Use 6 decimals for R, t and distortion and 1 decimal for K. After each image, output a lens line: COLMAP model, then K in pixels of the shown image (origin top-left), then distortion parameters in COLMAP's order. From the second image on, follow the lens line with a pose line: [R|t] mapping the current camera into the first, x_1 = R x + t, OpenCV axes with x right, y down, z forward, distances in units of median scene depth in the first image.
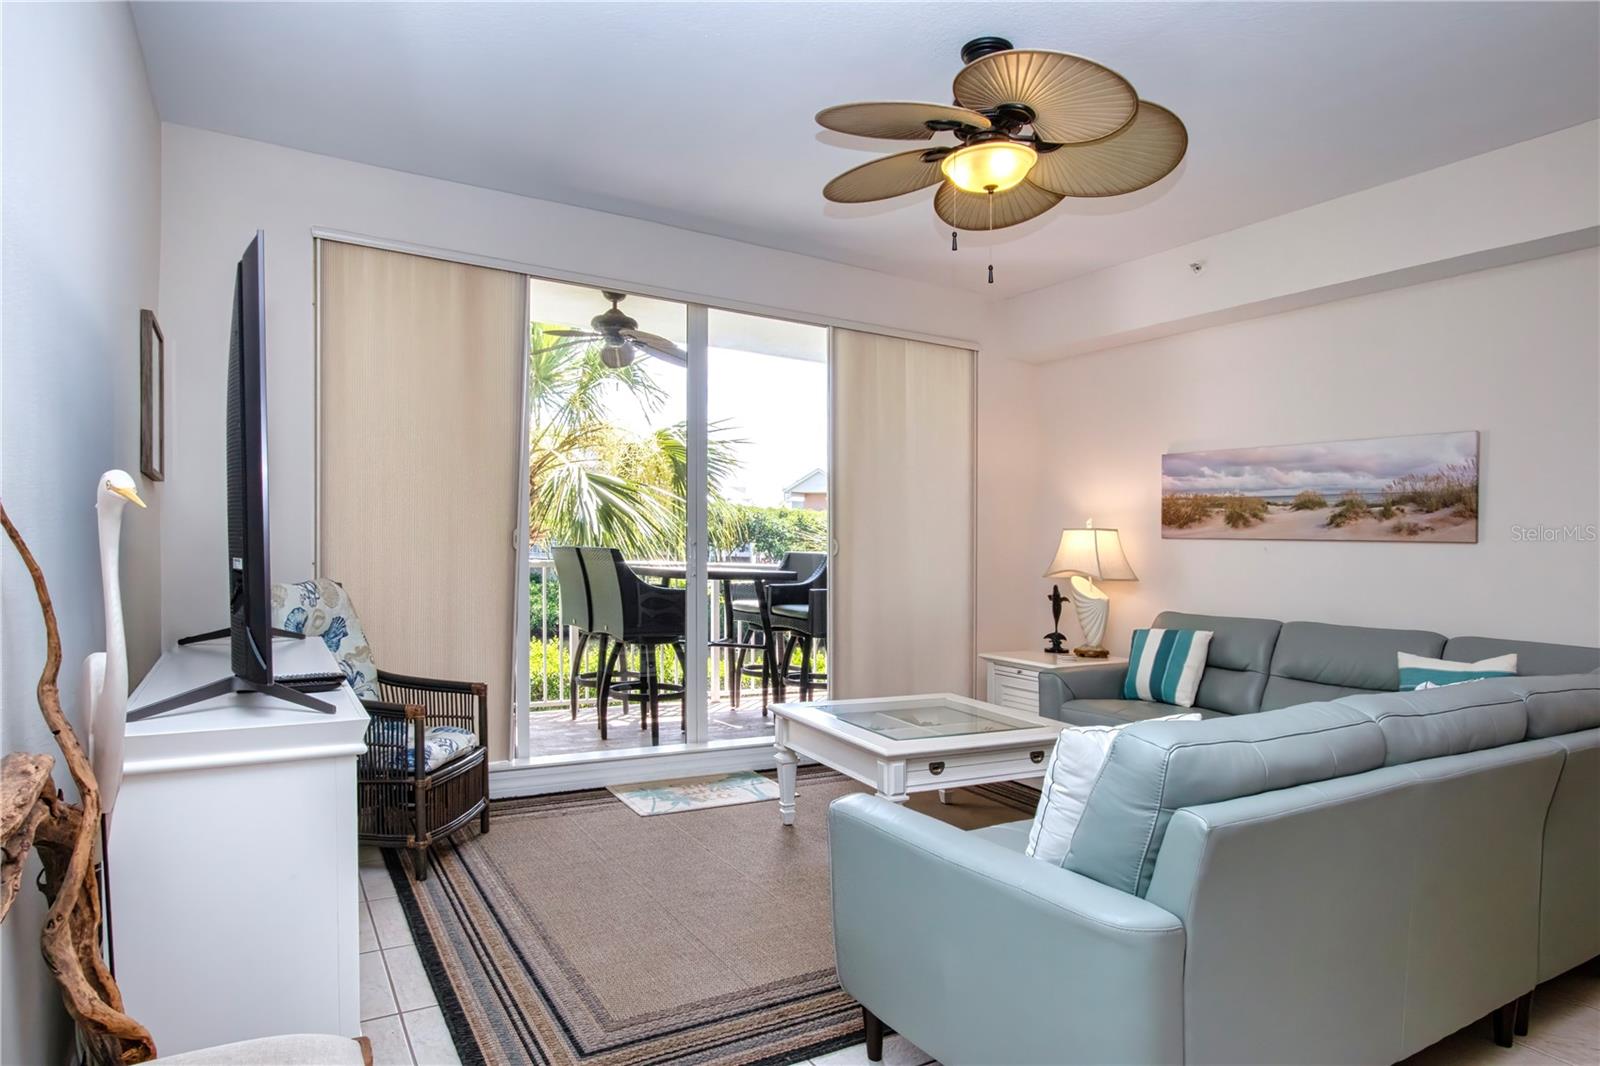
lens RADIAL K [[908.7, 0, 794.0], [0, 908.7, 570.2], [0, 0, 1]] dist [-0.053791, 0.028800]
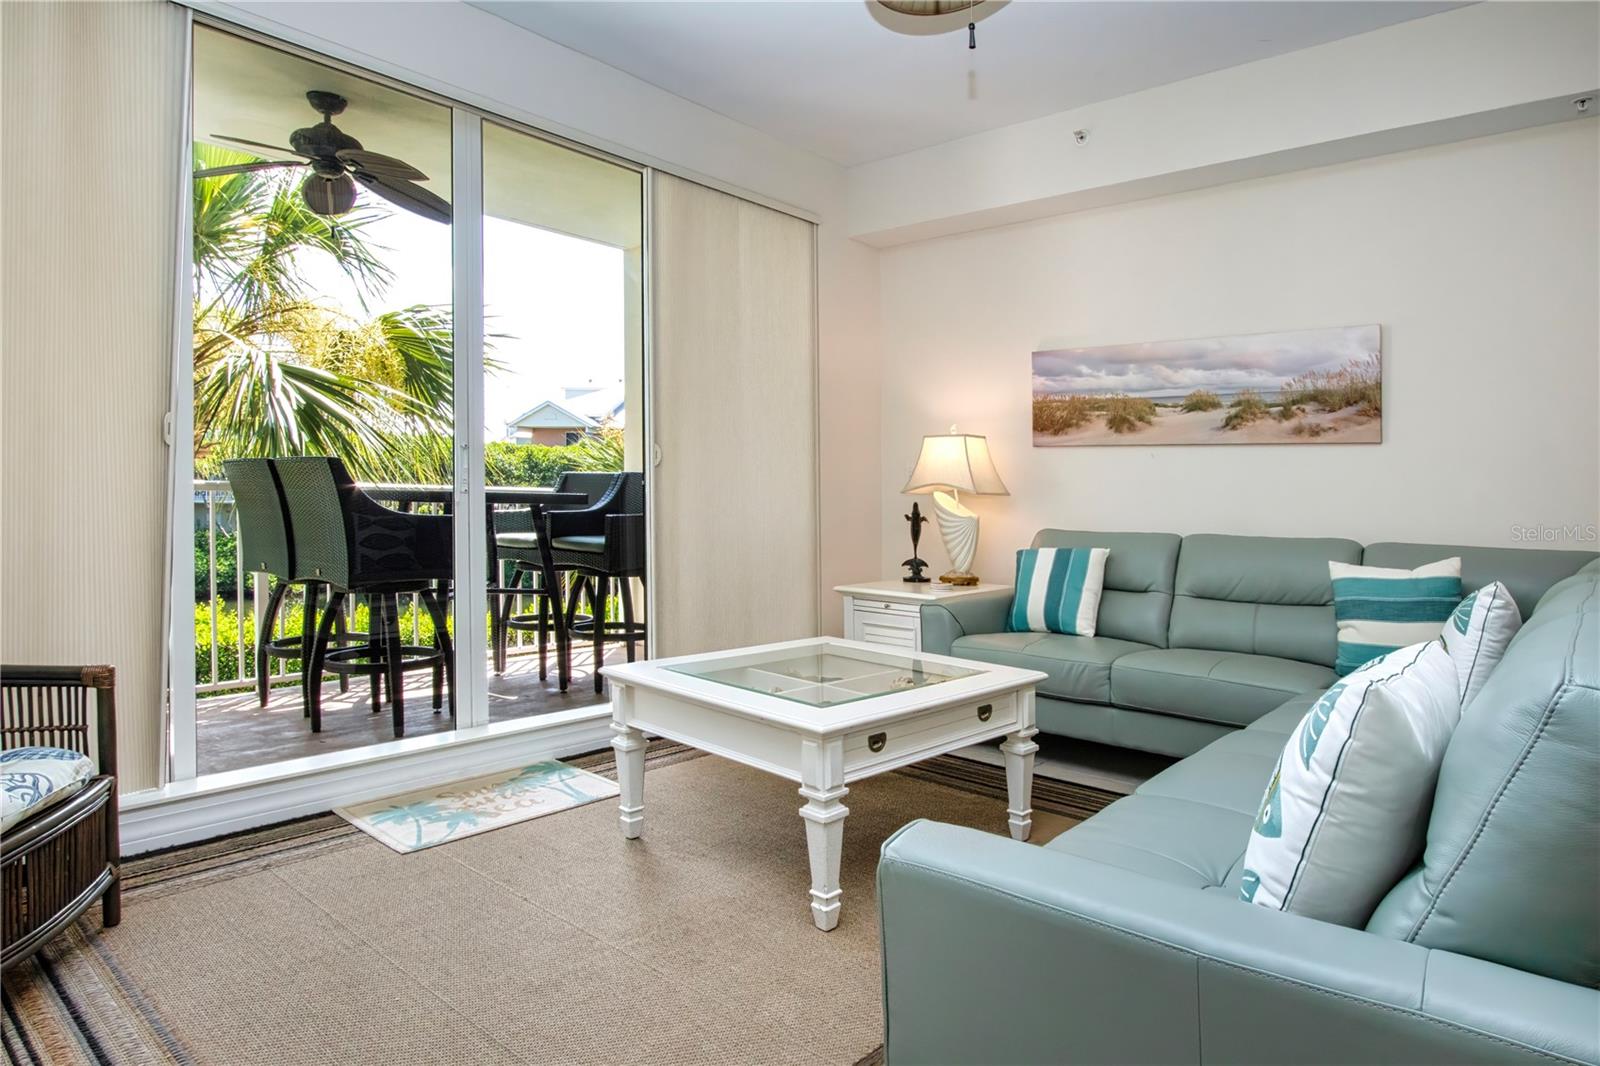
lens RADIAL K [[943.8, 0, 863.4], [0, 943.8, 499.2], [0, 0, 1]] dist [-0.025794, 0.004980]
pose [[0.939376, -0.010624, 0.342724, -0.064321], [0.014630, 0.999852, -0.009106, 0.021741], [-0.342576, 0.013568, 0.939392, 0.191557]]
